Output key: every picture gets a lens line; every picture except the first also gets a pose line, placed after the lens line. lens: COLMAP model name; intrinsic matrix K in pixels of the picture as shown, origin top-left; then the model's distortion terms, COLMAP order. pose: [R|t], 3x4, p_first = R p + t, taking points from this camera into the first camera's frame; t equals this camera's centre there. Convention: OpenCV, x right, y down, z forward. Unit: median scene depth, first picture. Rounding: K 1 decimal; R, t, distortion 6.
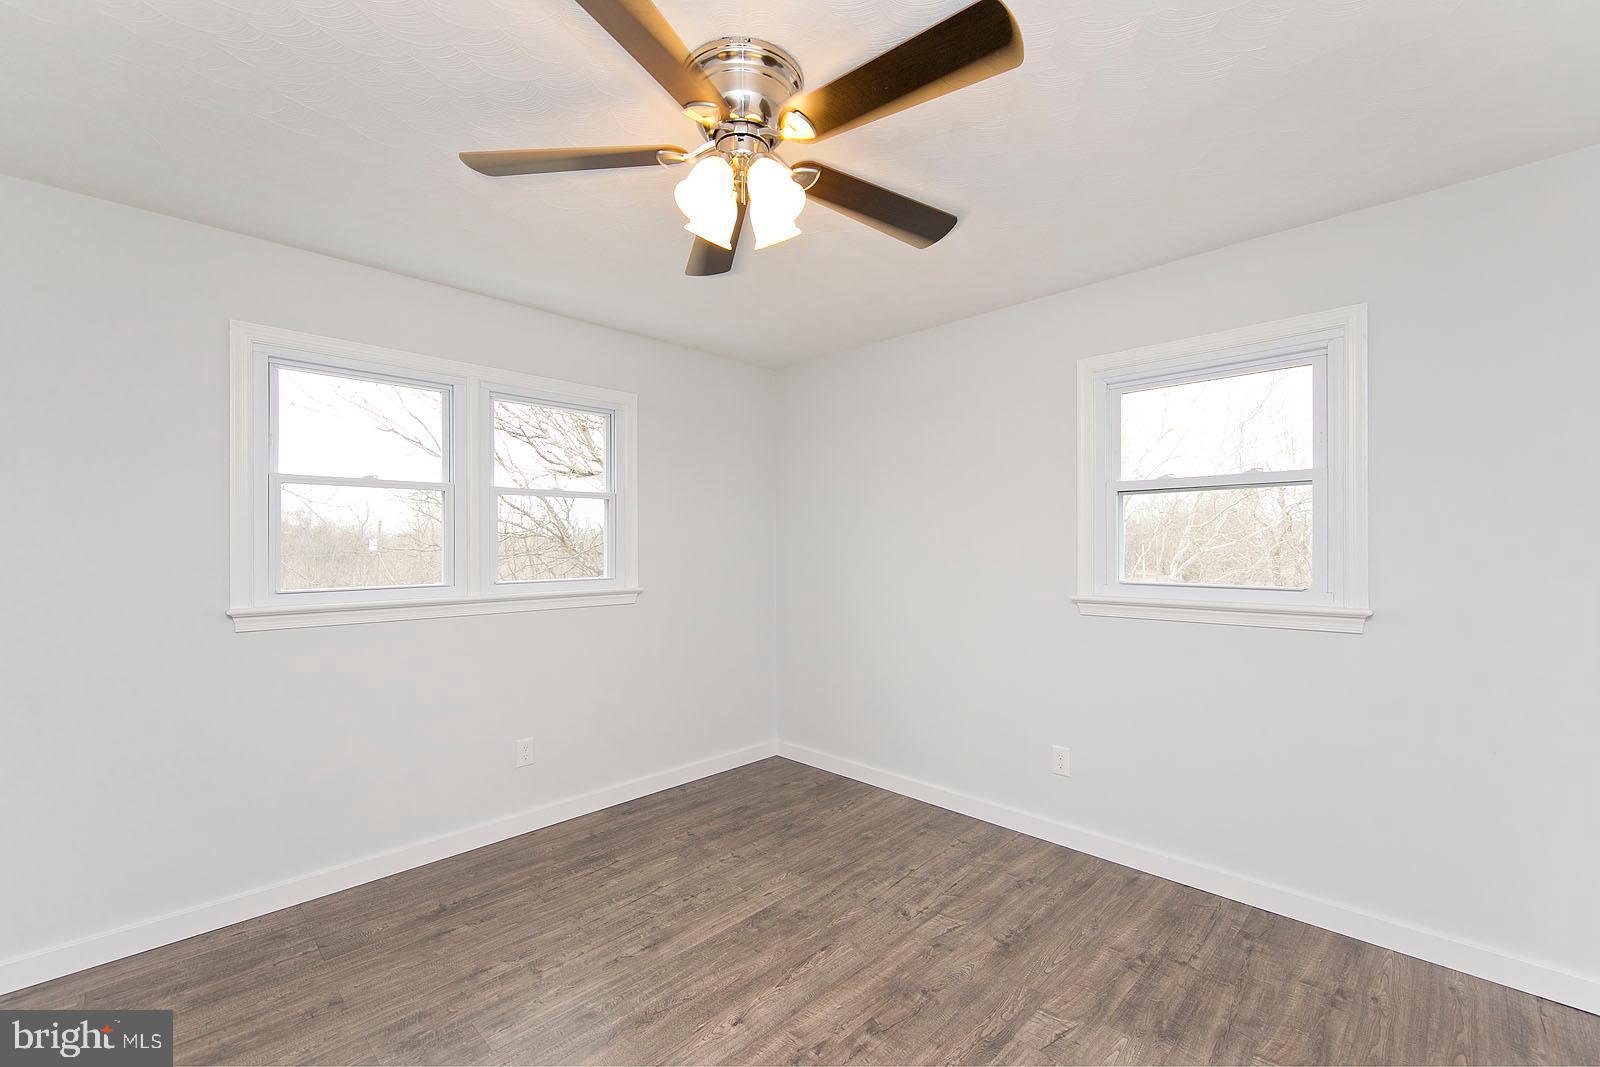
lens RADIAL K [[685.7, 0, 806.2], [0, 685.7, 541.6], [0, 0, 1]] dist [0.009178, -0.003531]
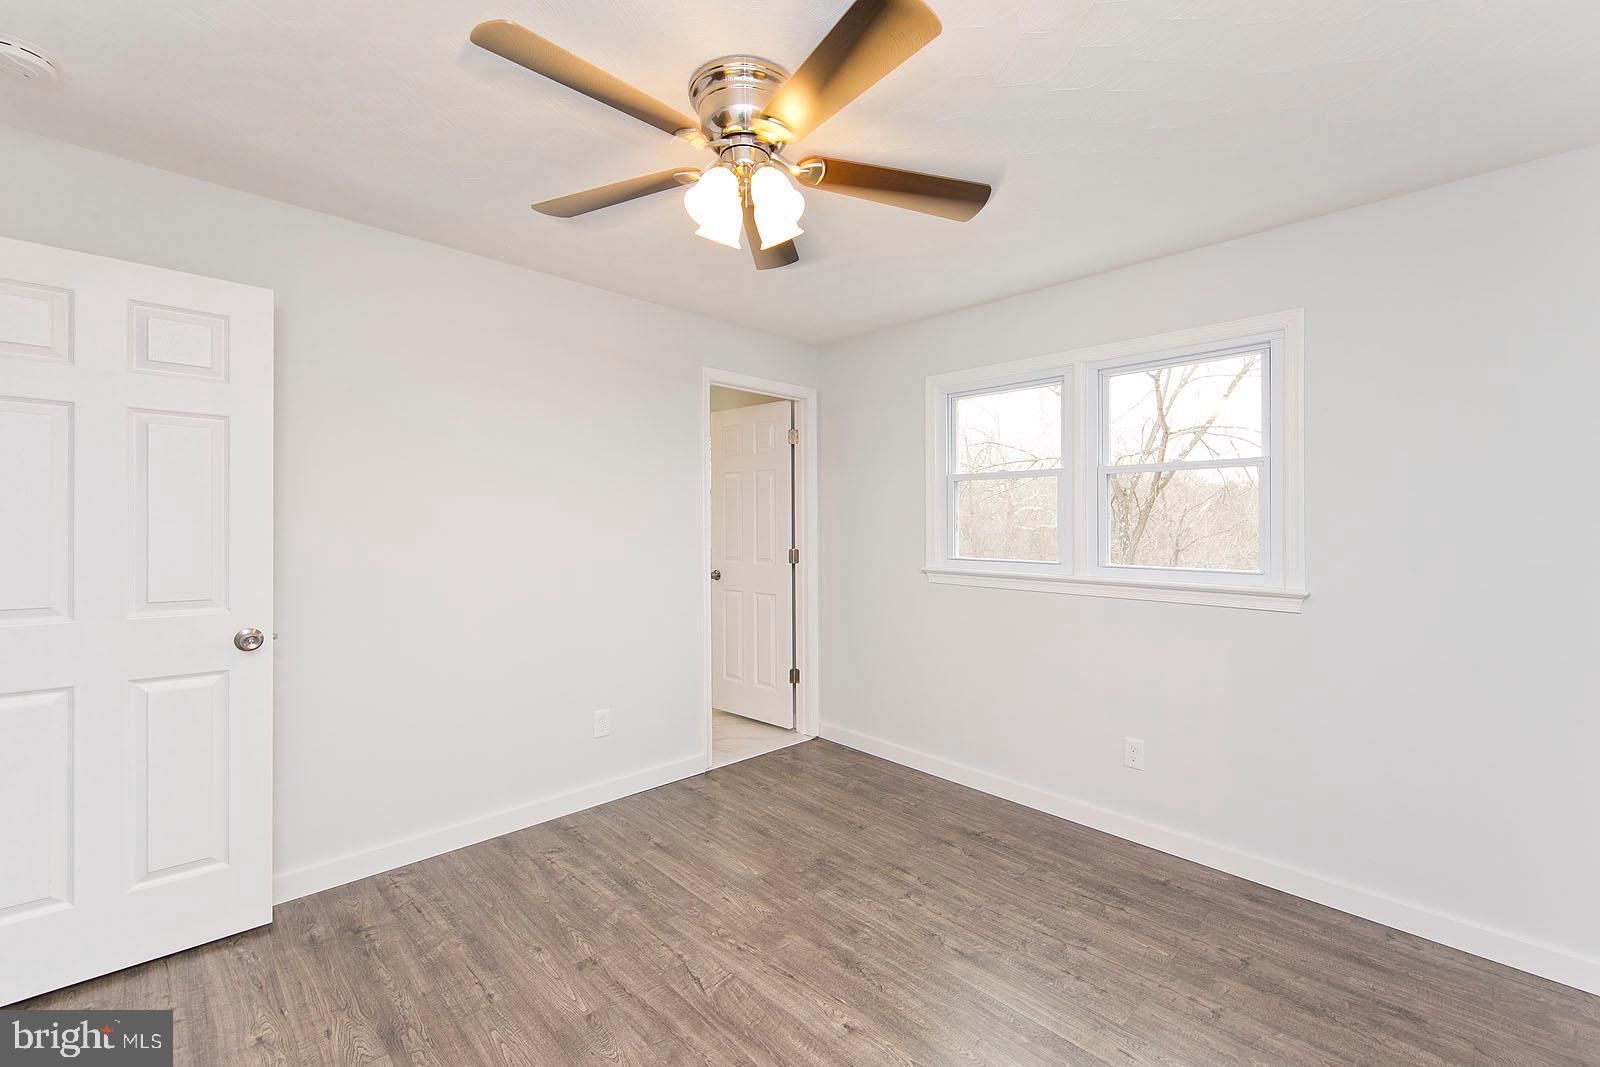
lens RADIAL K [[685.7, 0, 801.2], [0, 685.7, 522.7], [0, 0, 1]] dist [0.009178, -0.003531]
pose [[-0.055215, 0.005157, -0.998461, 0.631614], [0.000681, 0.999987, 0.005127, -0.006055], [0.998474, -0.000397, -0.055218, 0.727989]]
